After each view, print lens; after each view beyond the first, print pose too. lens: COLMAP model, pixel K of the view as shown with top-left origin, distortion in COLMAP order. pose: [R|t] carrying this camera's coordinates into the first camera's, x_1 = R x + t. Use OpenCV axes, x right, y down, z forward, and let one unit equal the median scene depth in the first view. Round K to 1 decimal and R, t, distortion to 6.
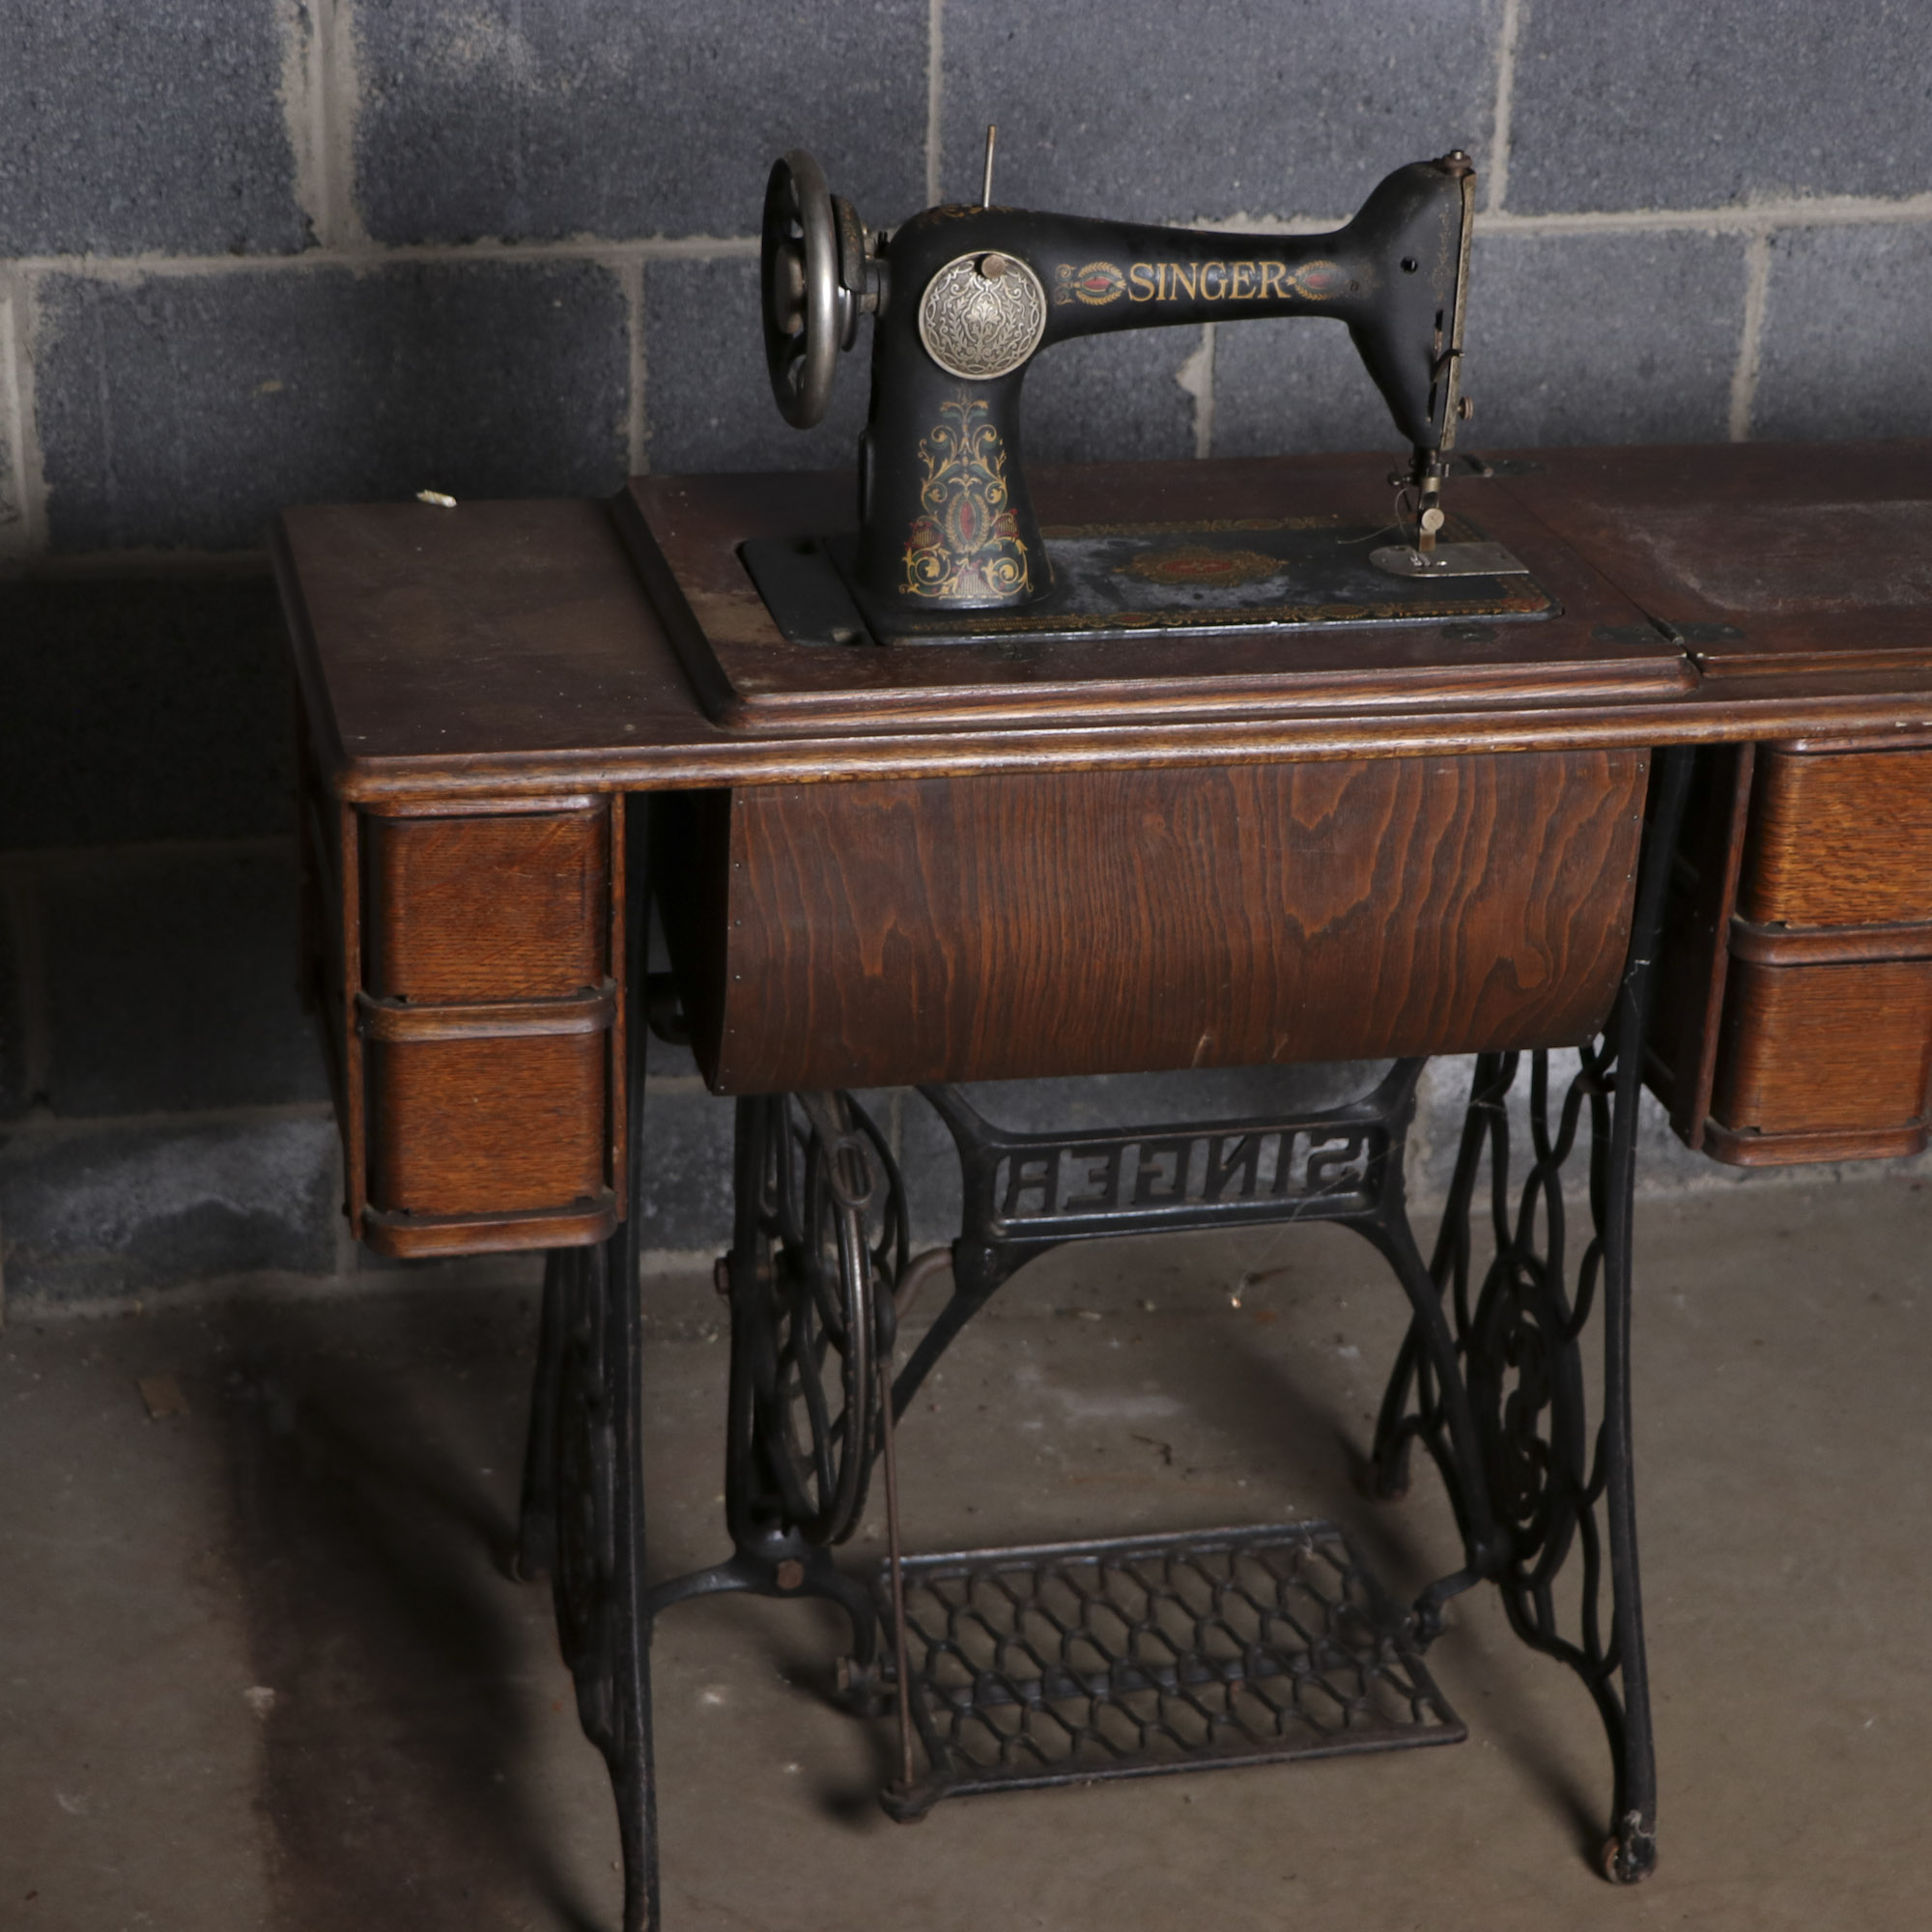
lens RADIAL K [[4195.1, 0, 926.9], [0, 4195.1, 1001.8], [0, 0, 1]] dist [0.026338, 0.378860]
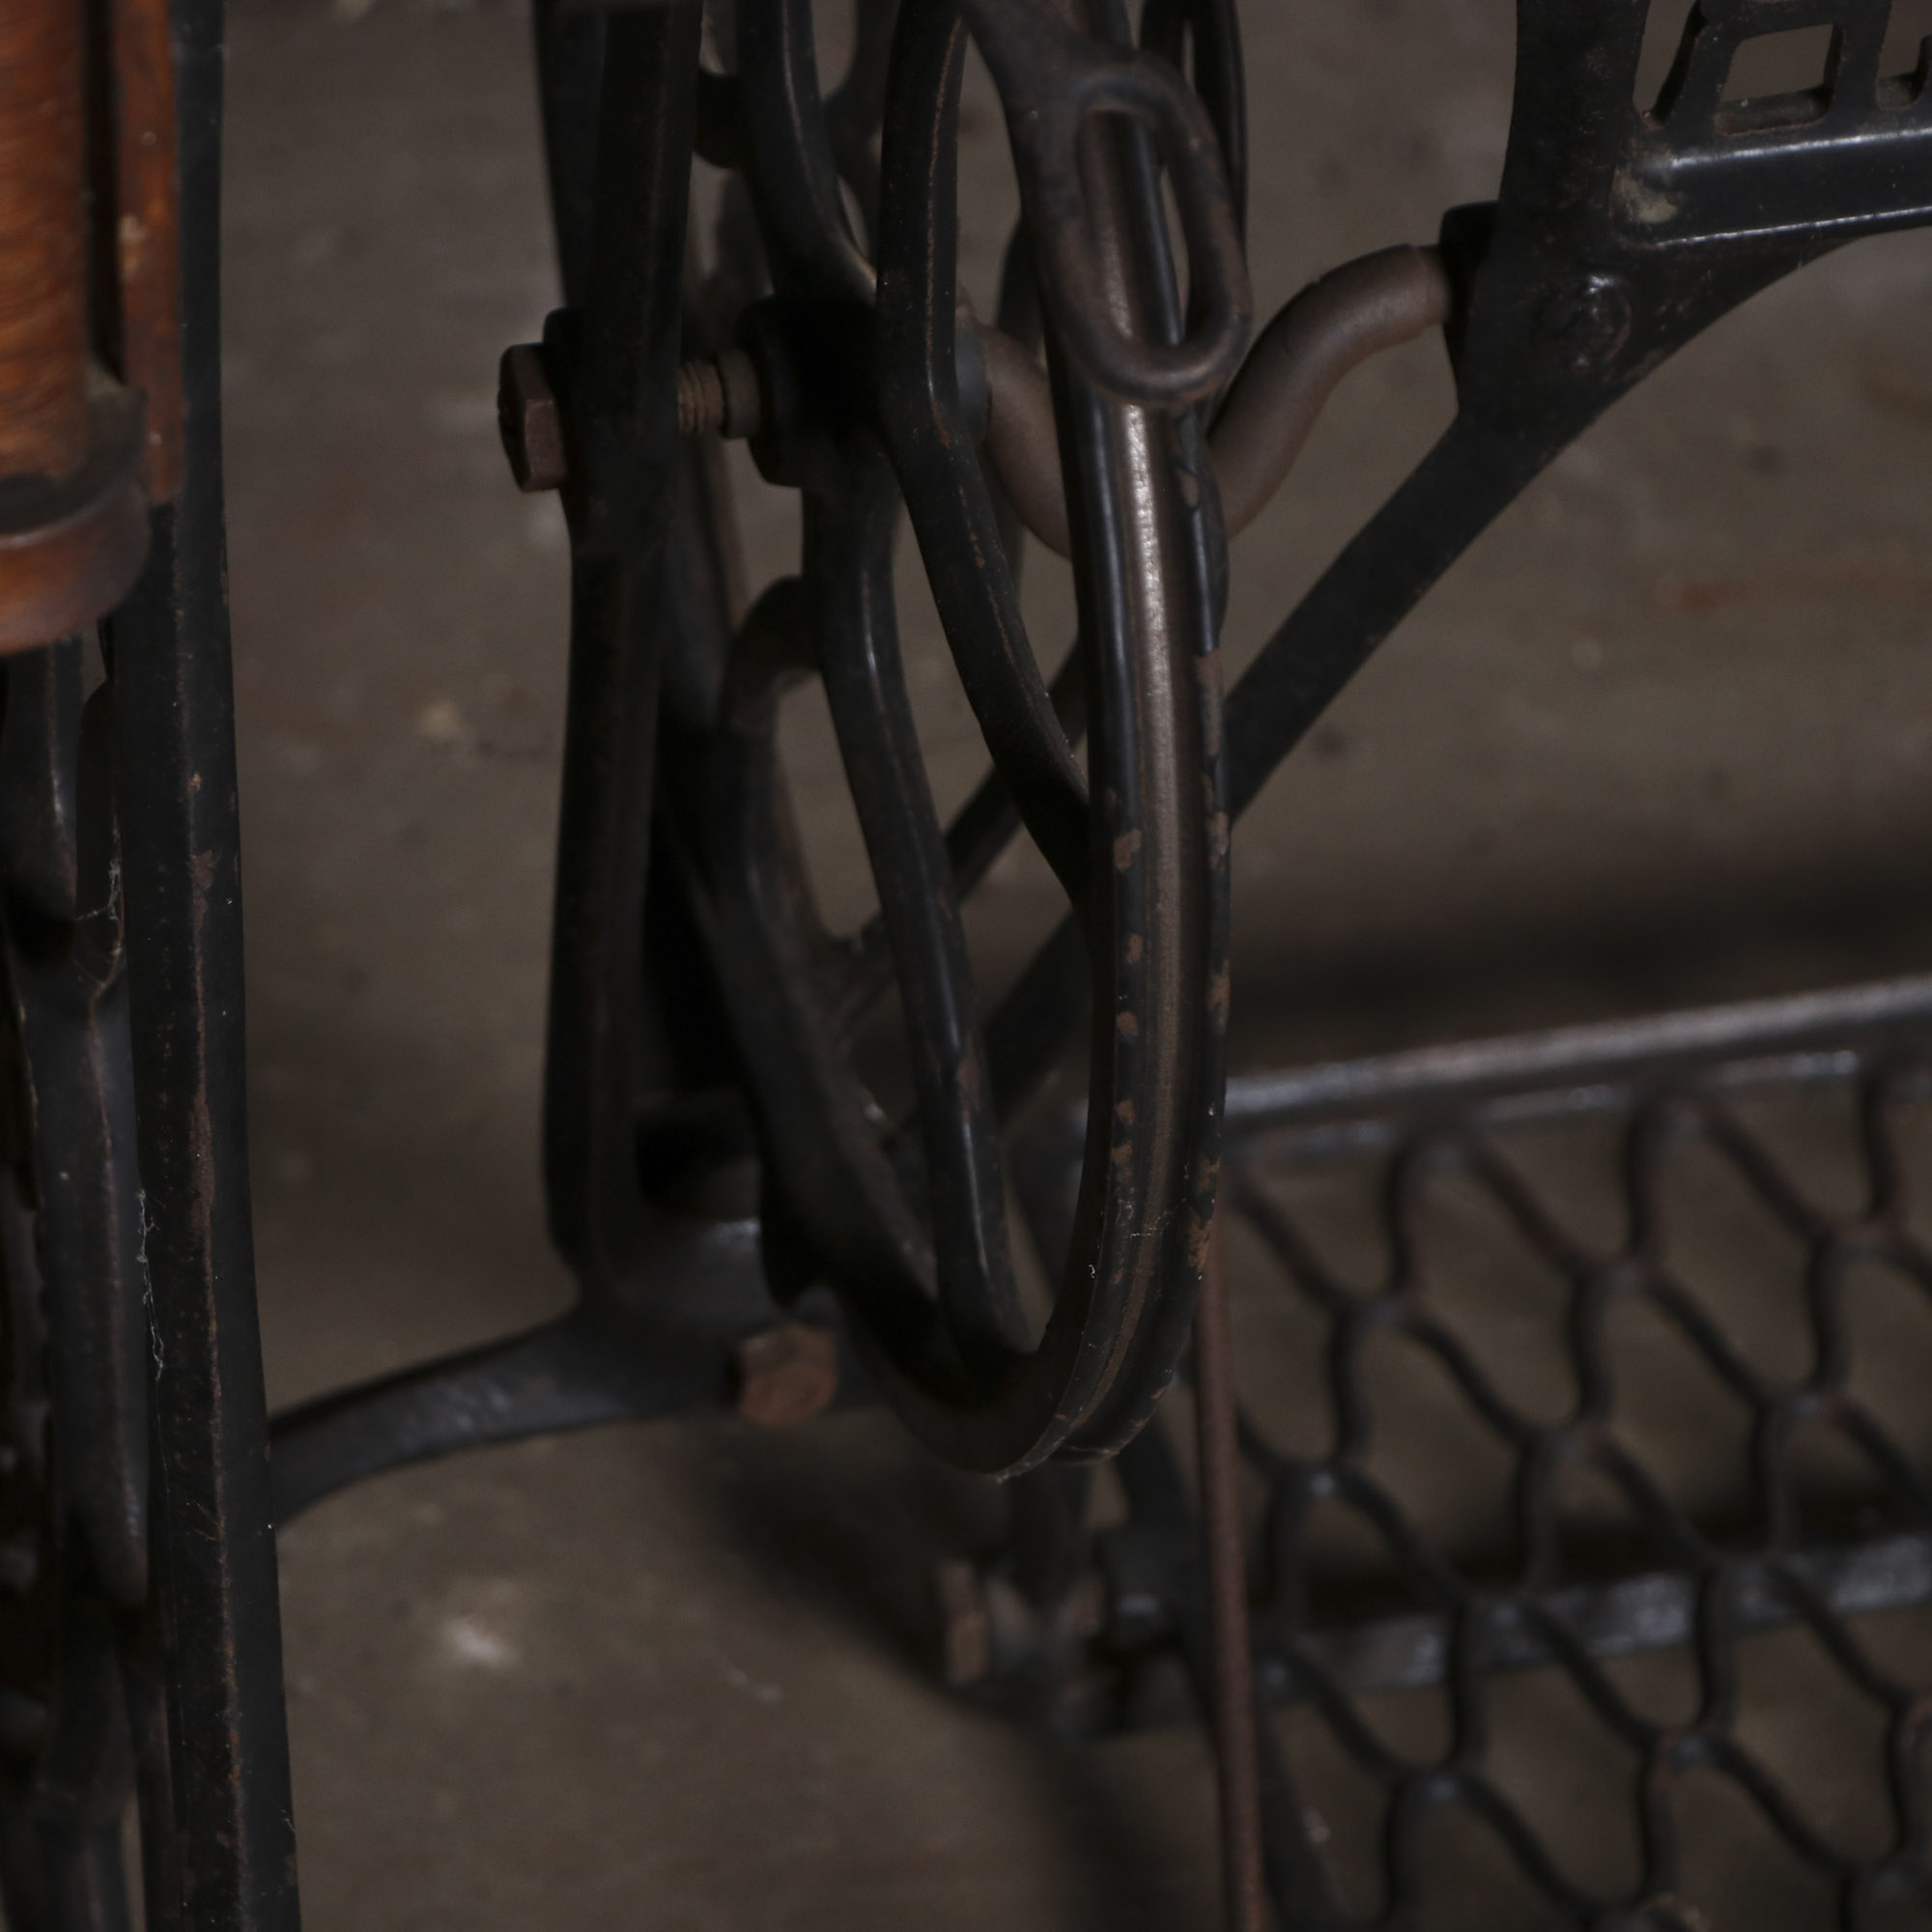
lens RADIAL K [[9945.2, 0, 966.0], [0, 9945.2, 966.0], [0, 0, 1]] dist [0.260806, 9.356708]
pose [[0.999156, -0.021203, 0.035193, -0.037760], [0.009059, 0.949158, 0.314669, -0.074634], [-0.040076, -0.314084, 0.948549, 0.364497]]
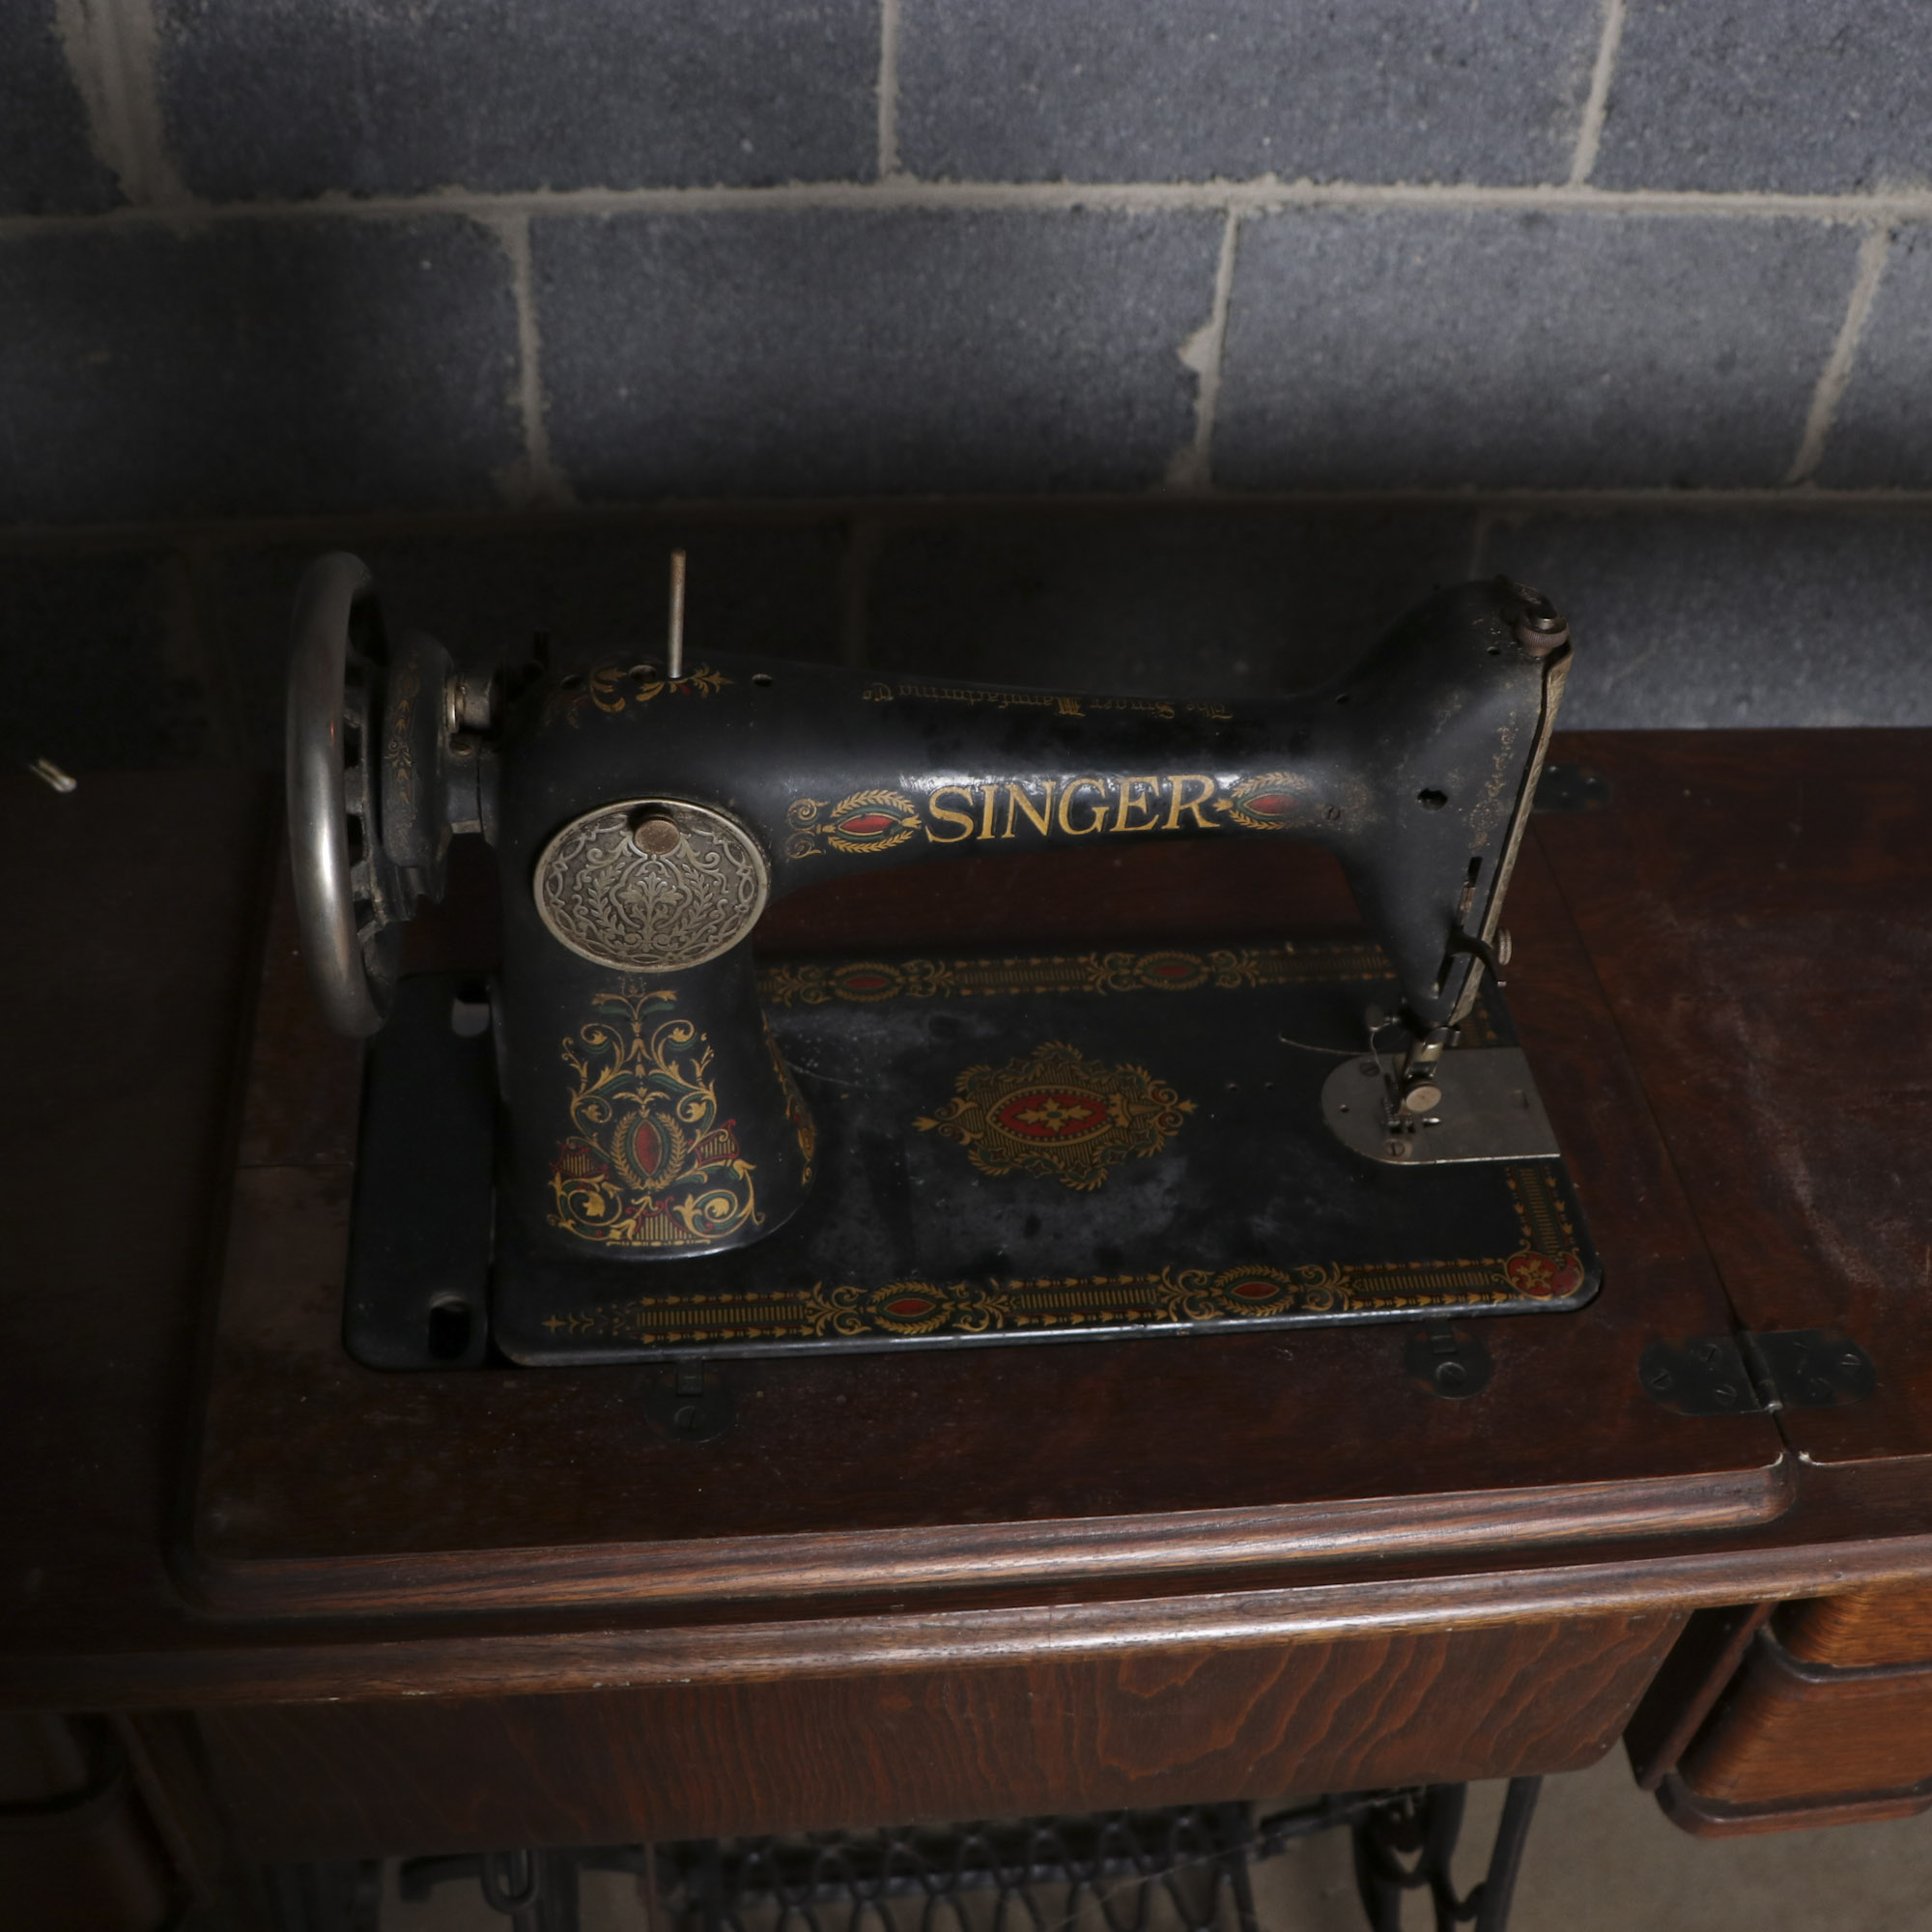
lens RADIAL K [[2351.1, 0, 927.2], [0, 2351.1, 994.6], [0, 0, 1]] dist [-0.189461, 0.153750]
pose [[0.993565, 0.090617, -0.067954, 0.054804], [-0.060491, 0.931748, 0.358032, -0.200164], [0.095760, -0.351618, 0.931233, 0.535382]]
